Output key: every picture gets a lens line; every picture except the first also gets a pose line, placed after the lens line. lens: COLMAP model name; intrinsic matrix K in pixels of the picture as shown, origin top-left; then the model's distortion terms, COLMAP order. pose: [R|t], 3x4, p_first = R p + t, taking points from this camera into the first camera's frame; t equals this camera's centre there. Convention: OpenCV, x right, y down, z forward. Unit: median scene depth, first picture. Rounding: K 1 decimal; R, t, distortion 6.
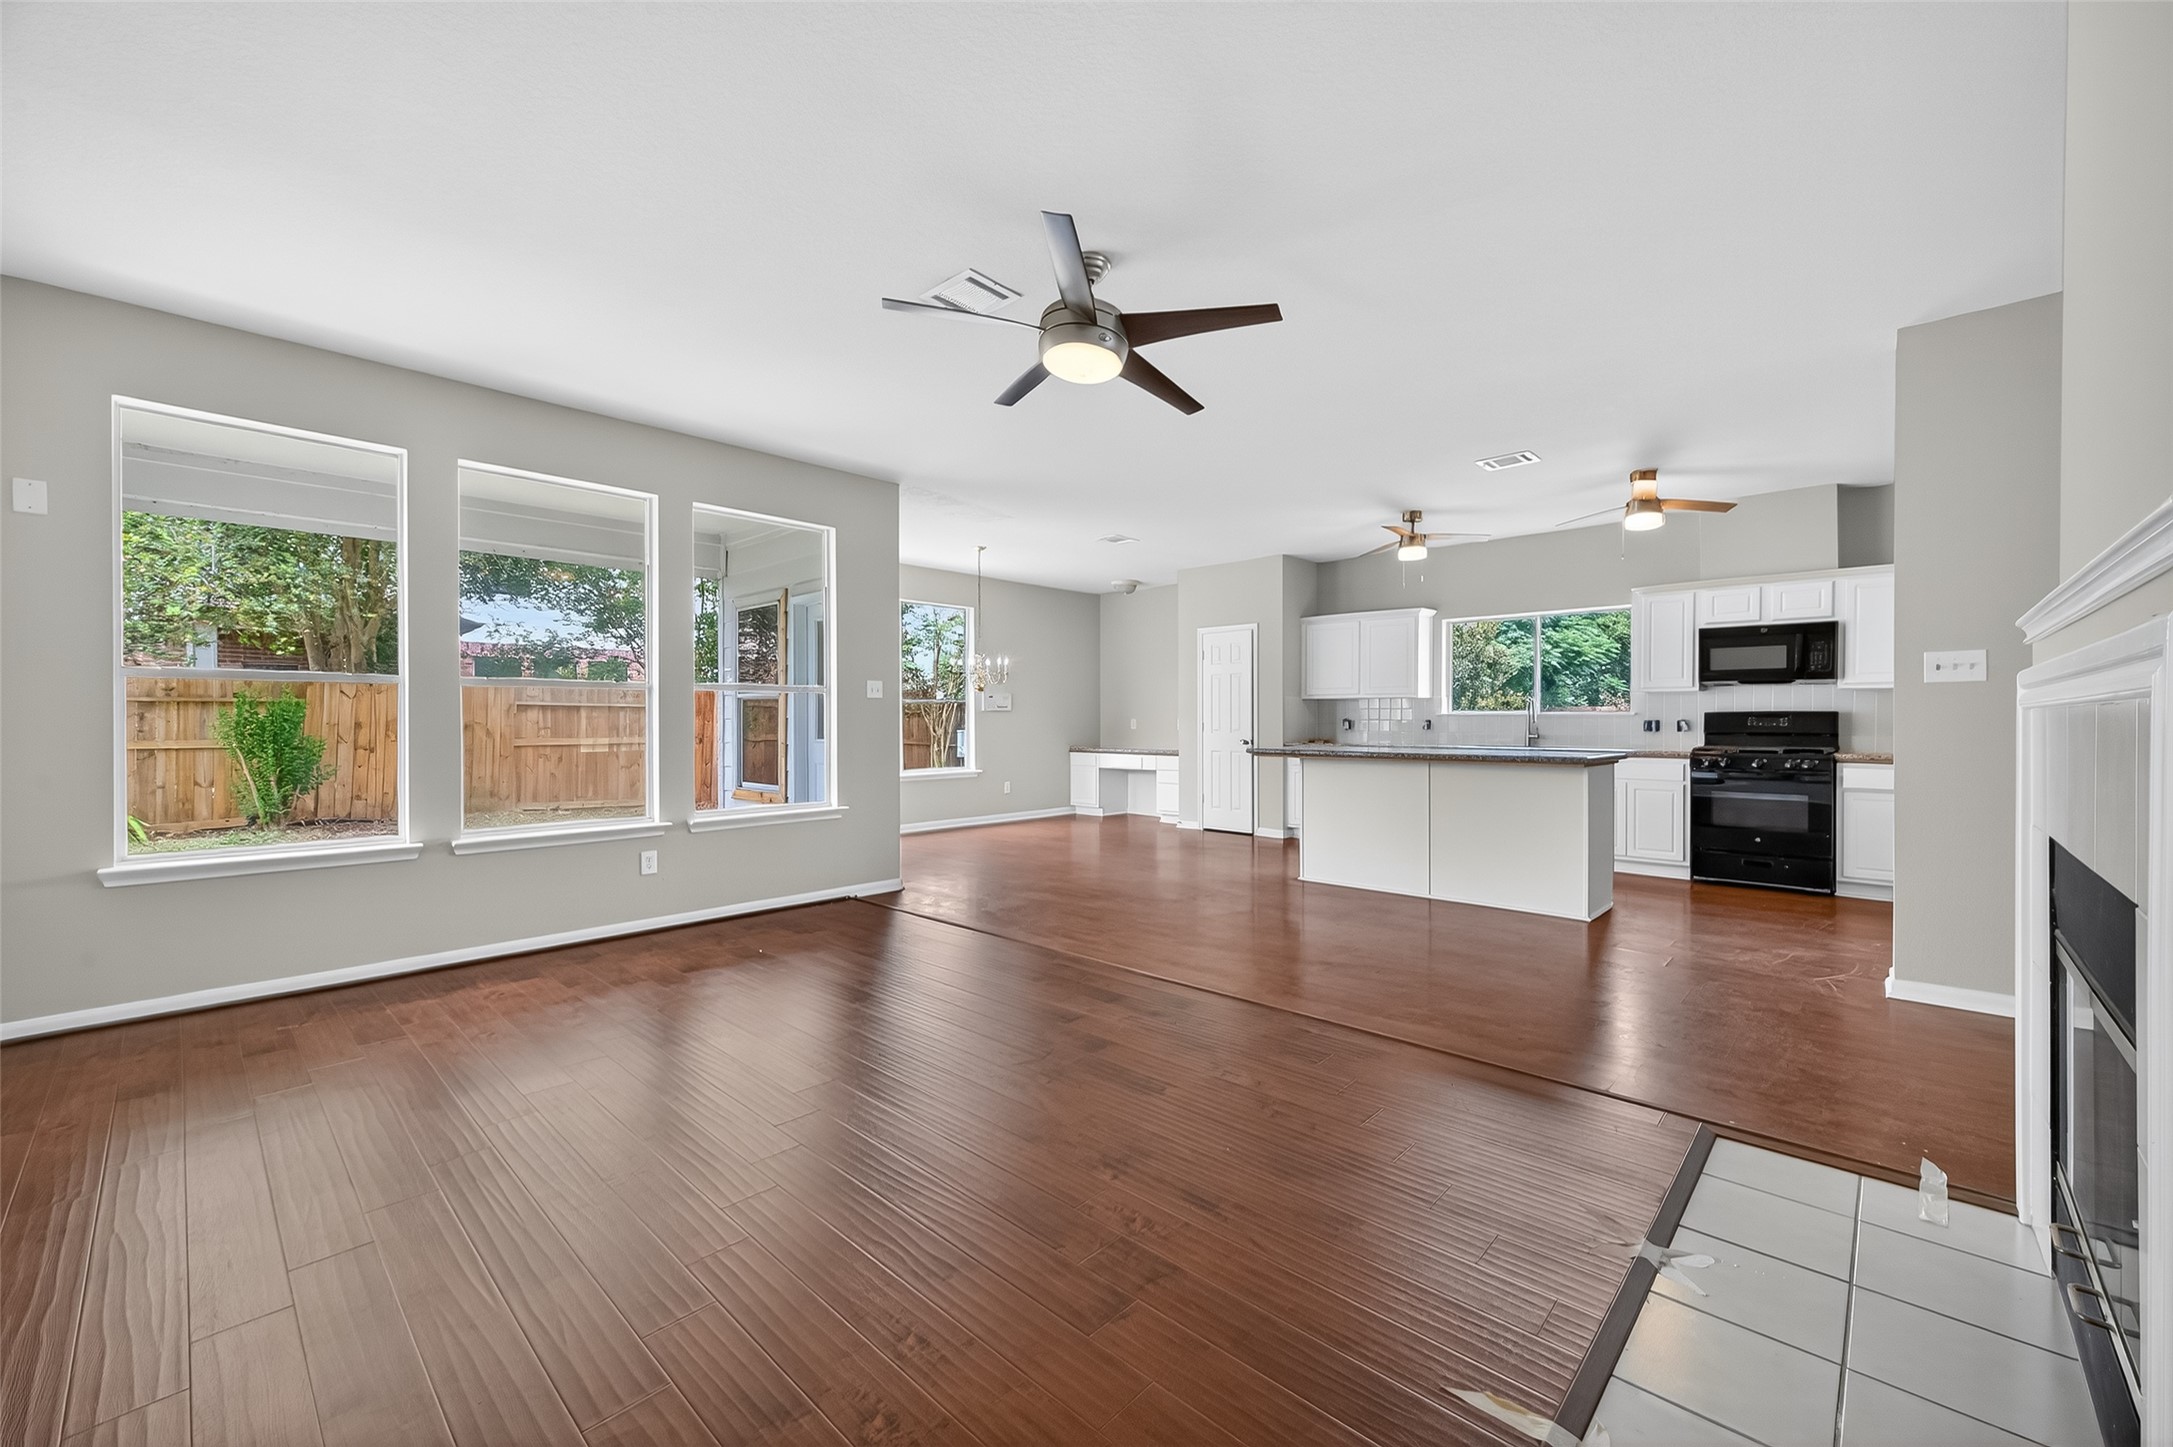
lens RADIAL K [[862.2, 0, 1093.9], [0, 862.2, 733.2], [0, 0, 1]] dist [0.002635, -0.000211]
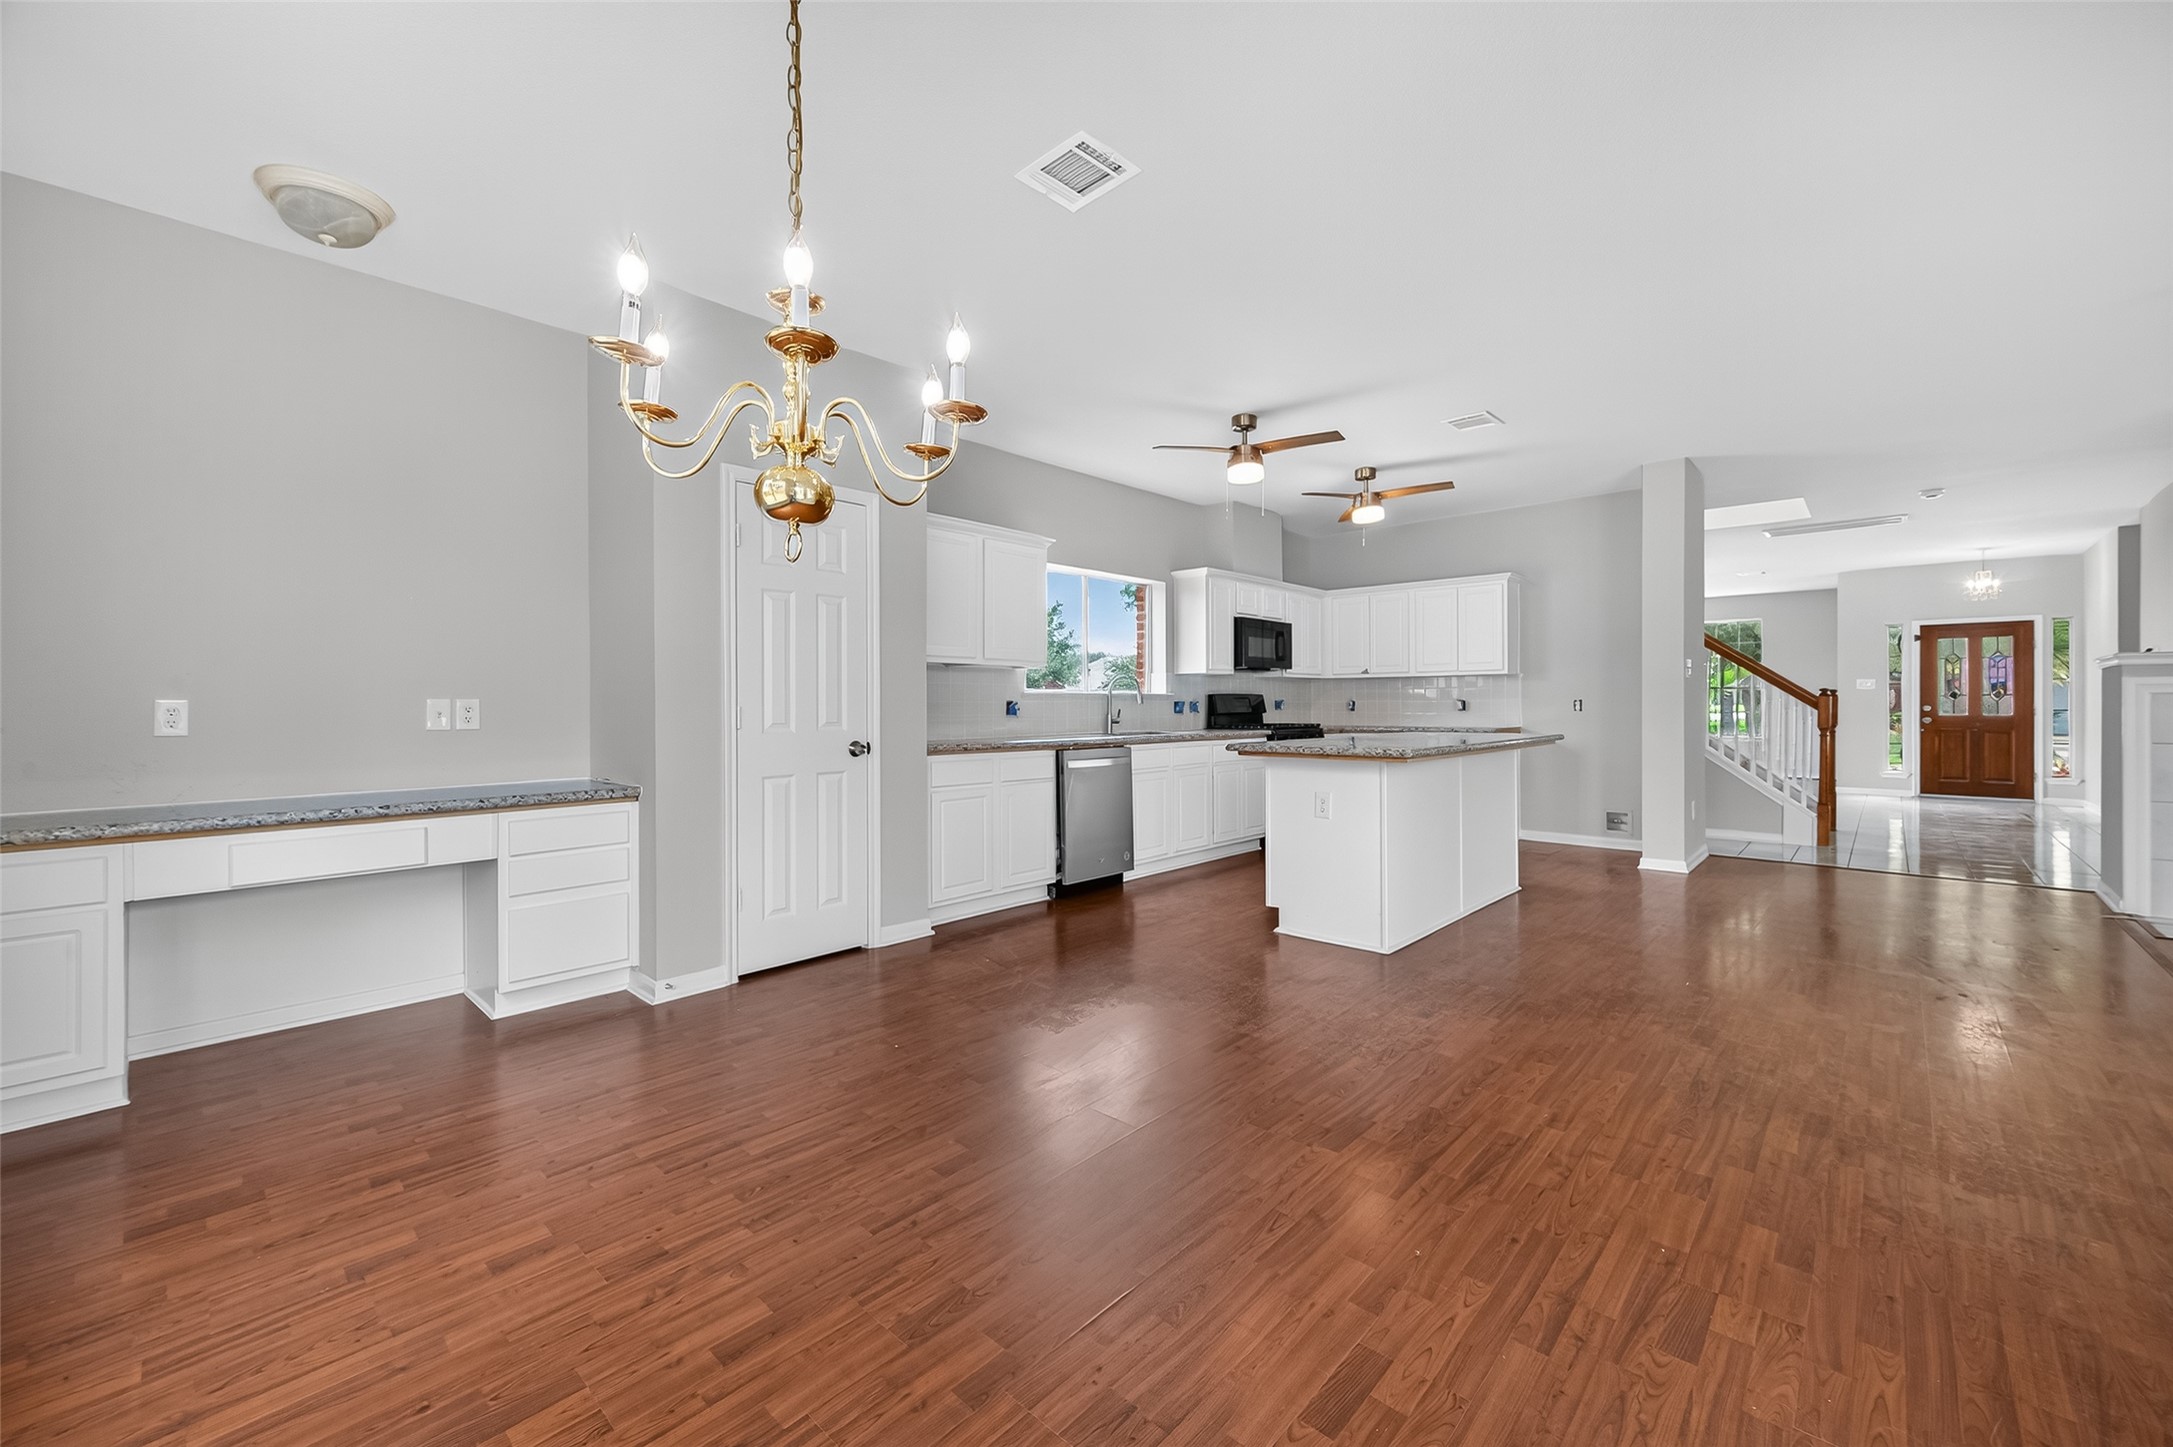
lens RADIAL K [[862.2, 0, 1114.4], [0, 862.2, 689.6], [0, 0, 1]] dist [0.002635, -0.000211]
pose [[-0.021729, 0.016270, 0.999632, -0.280075], [0.018509, 0.999703, -0.015868, -0.011402], [-0.999593, 0.018157, -0.022023, 0.885199]]
